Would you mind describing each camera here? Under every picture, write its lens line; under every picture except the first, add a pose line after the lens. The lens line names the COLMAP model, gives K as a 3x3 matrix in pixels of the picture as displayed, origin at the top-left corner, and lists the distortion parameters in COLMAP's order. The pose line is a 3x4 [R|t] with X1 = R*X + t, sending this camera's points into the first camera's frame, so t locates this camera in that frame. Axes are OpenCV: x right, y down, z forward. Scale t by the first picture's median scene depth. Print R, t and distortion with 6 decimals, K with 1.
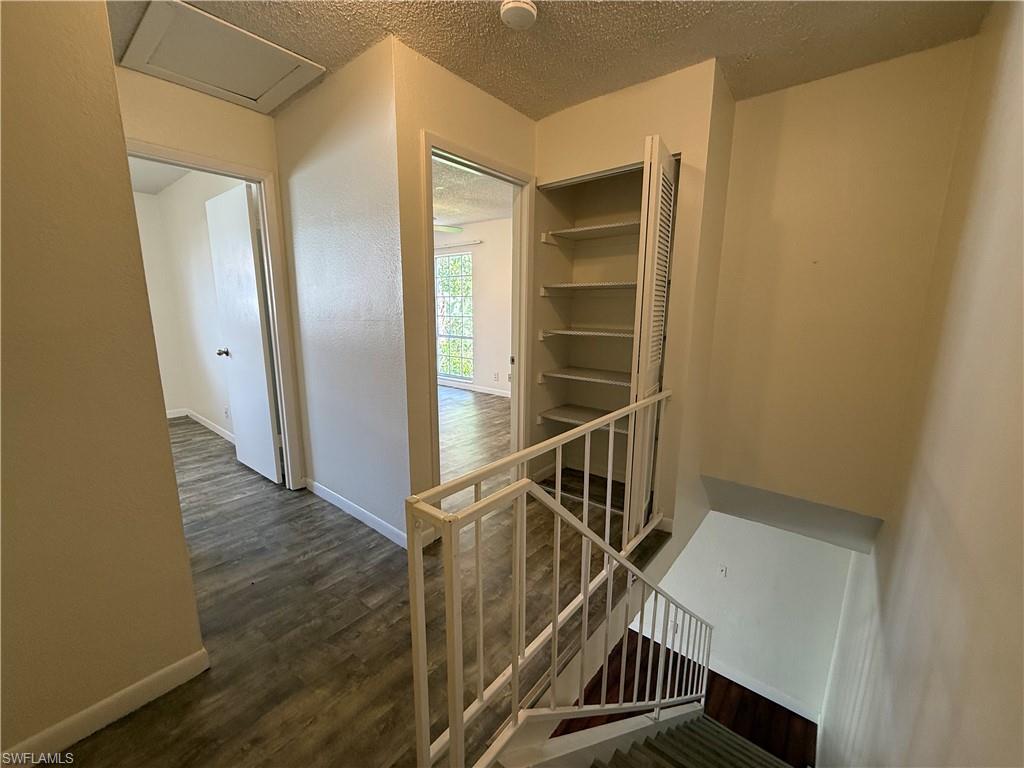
lens RADIAL K [[409.9, 0, 511.3], [0, 409.9, 384.5], [0, 0, 1]] dist [-0.001777, 0.000033]
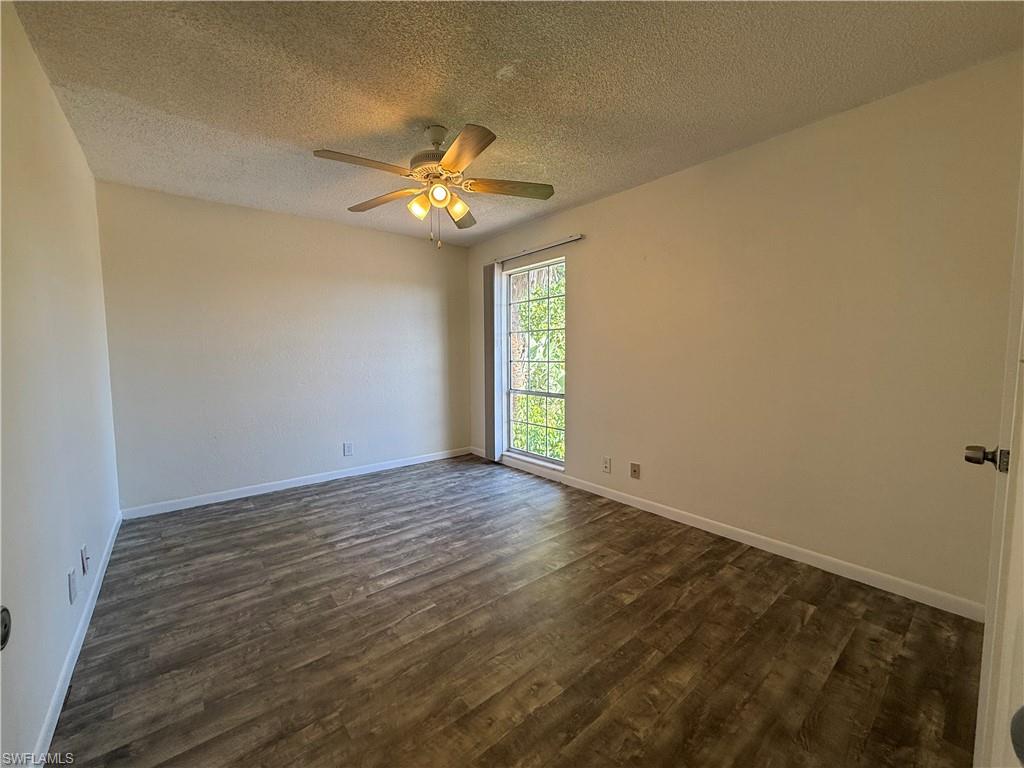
lens RADIAL K [[409.9, 0, 511.3], [0, 409.9, 384.5], [0, 0, 1]] dist [-0.001777, 0.000033]
pose [[0.979736, -0.006174, -0.200198, -0.045681], [-0.016173, 0.993822, -0.109797, -0.058378], [0.199639, 0.110810, 0.973584, 0.356839]]
